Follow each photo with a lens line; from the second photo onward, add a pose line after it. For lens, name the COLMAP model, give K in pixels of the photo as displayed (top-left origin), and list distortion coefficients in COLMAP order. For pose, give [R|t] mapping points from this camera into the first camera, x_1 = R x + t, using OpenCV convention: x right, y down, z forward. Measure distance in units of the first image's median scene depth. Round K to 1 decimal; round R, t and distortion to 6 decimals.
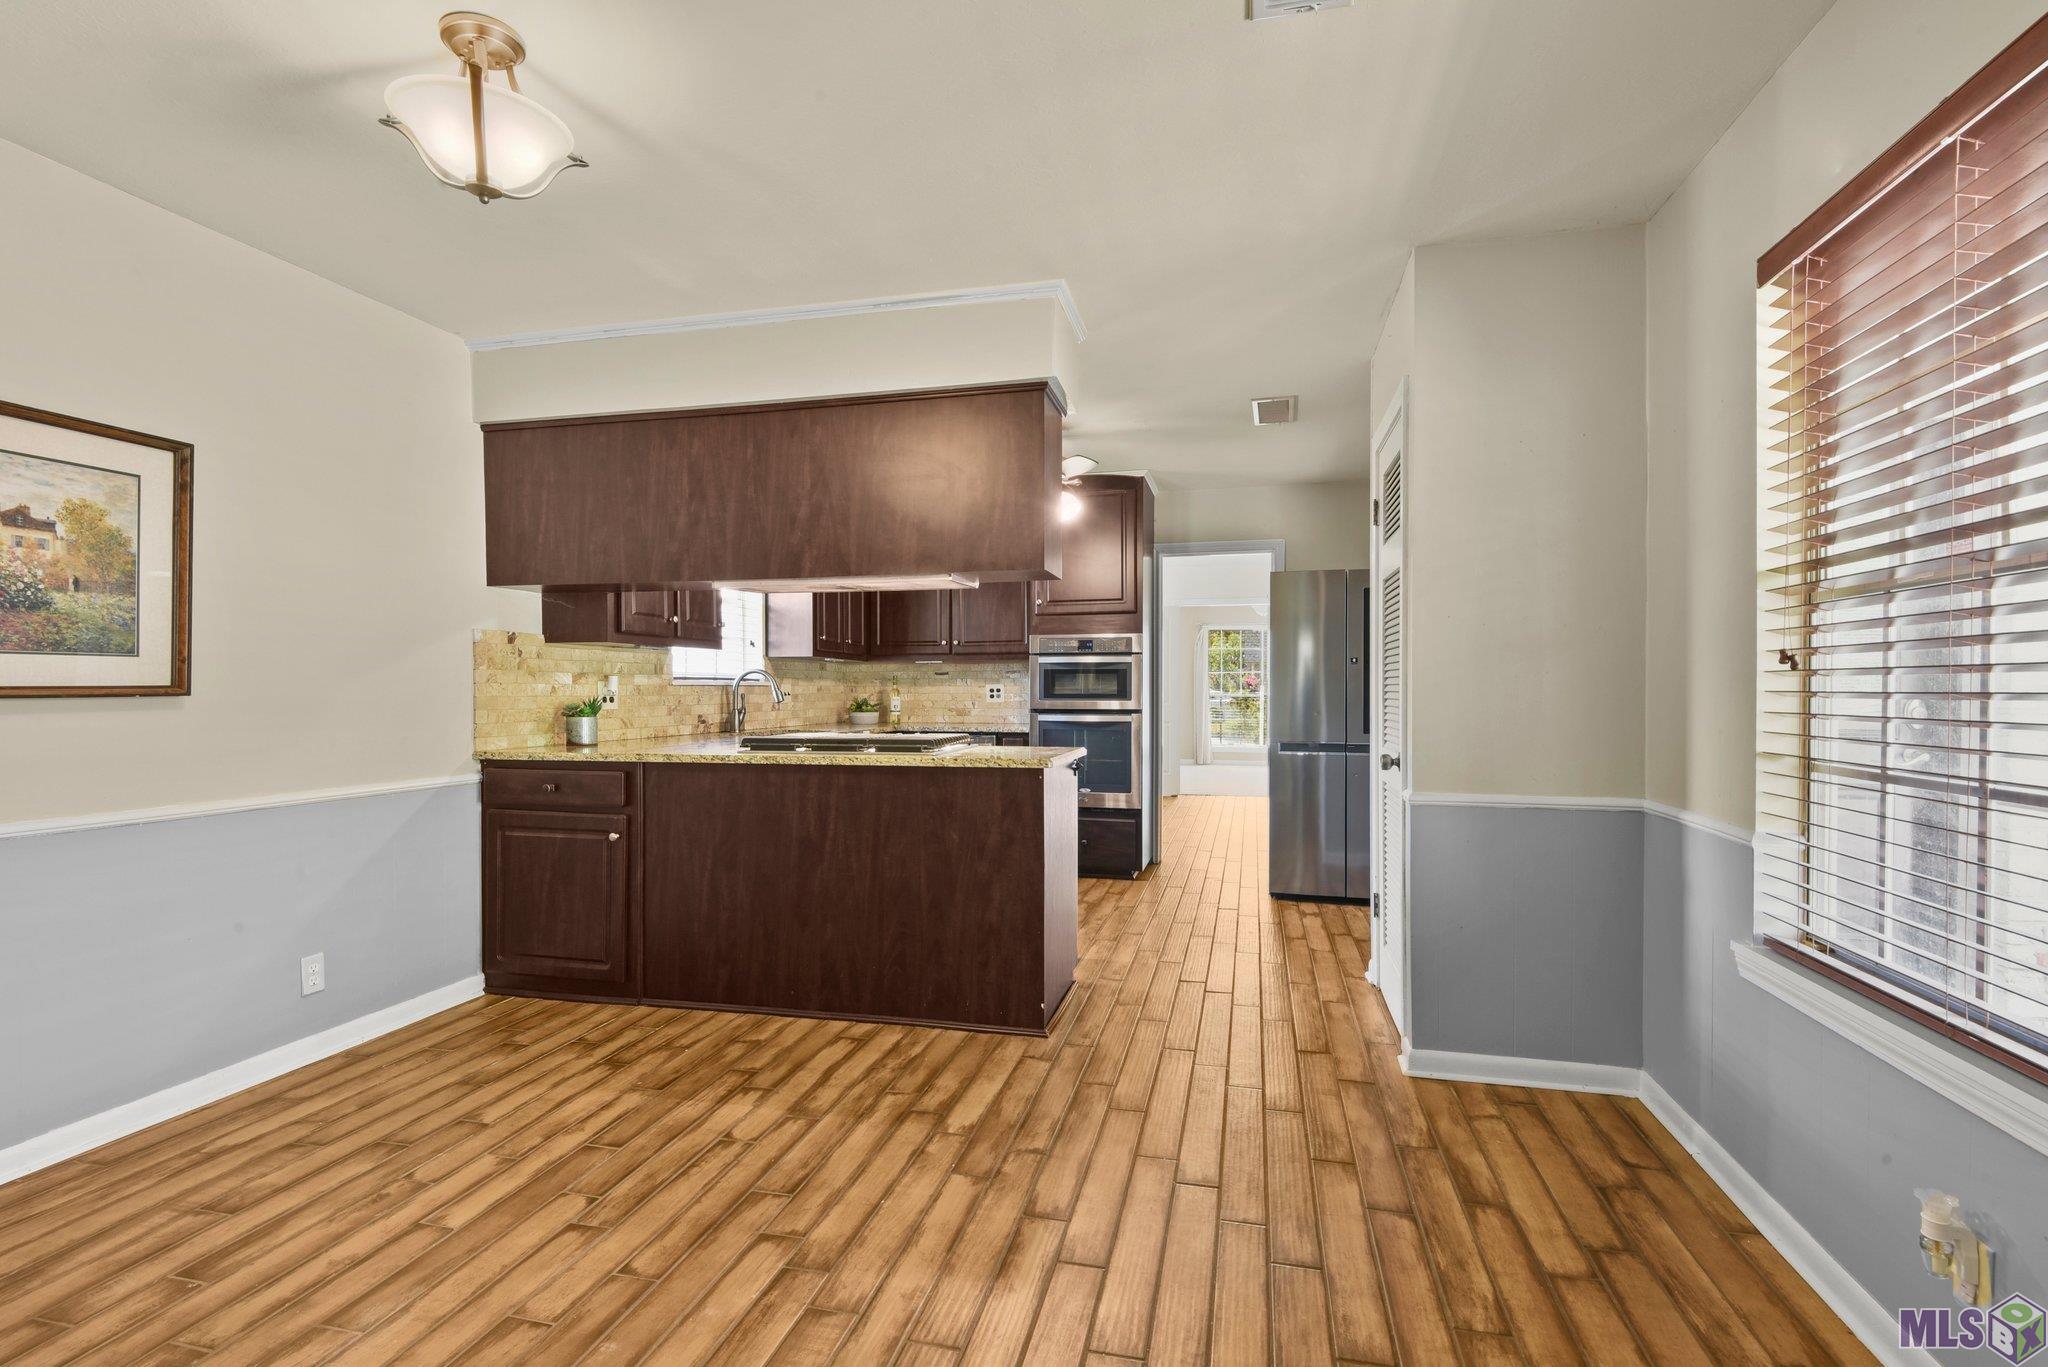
lens RADIAL K [[952.6, 0, 1025.0], [0, 952.6, 688.0], [0, 0, 1]] dist [0.000827, -0.000406]
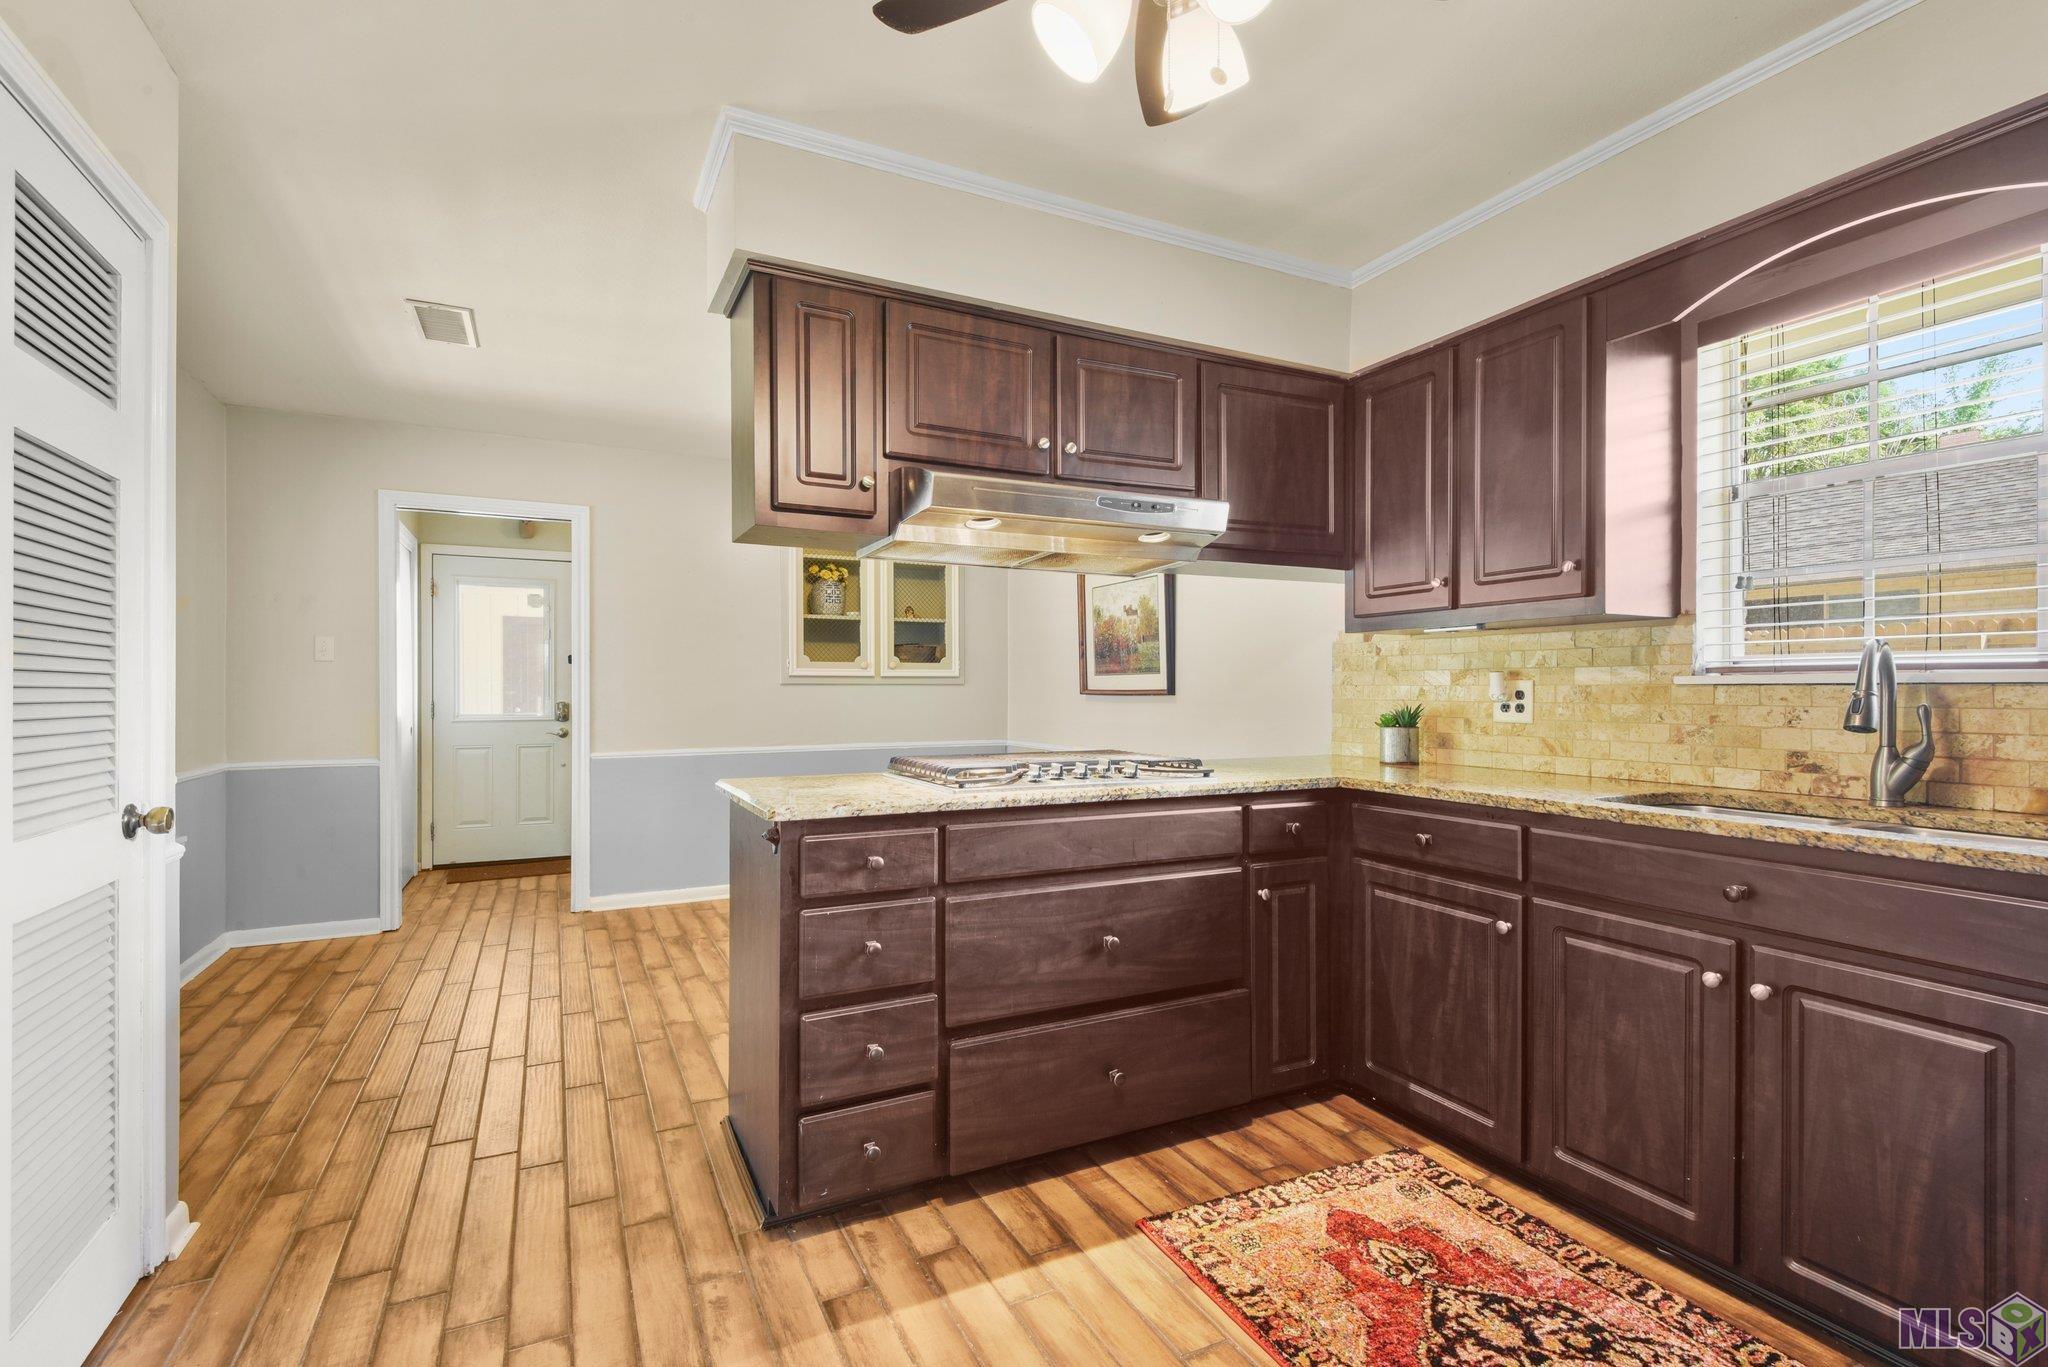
lens RADIAL K [[952.6, 0, 1037.6], [0, 952.6, 684.8], [0, 0, 1]] dist [0.000827, -0.000406]
pose [[-0.760986, -0.001096, -0.648767, 0.363694], [0.003668, 0.999975, -0.005993, -0.001588], [0.648757, -0.006940, -0.760964, 1.882493]]
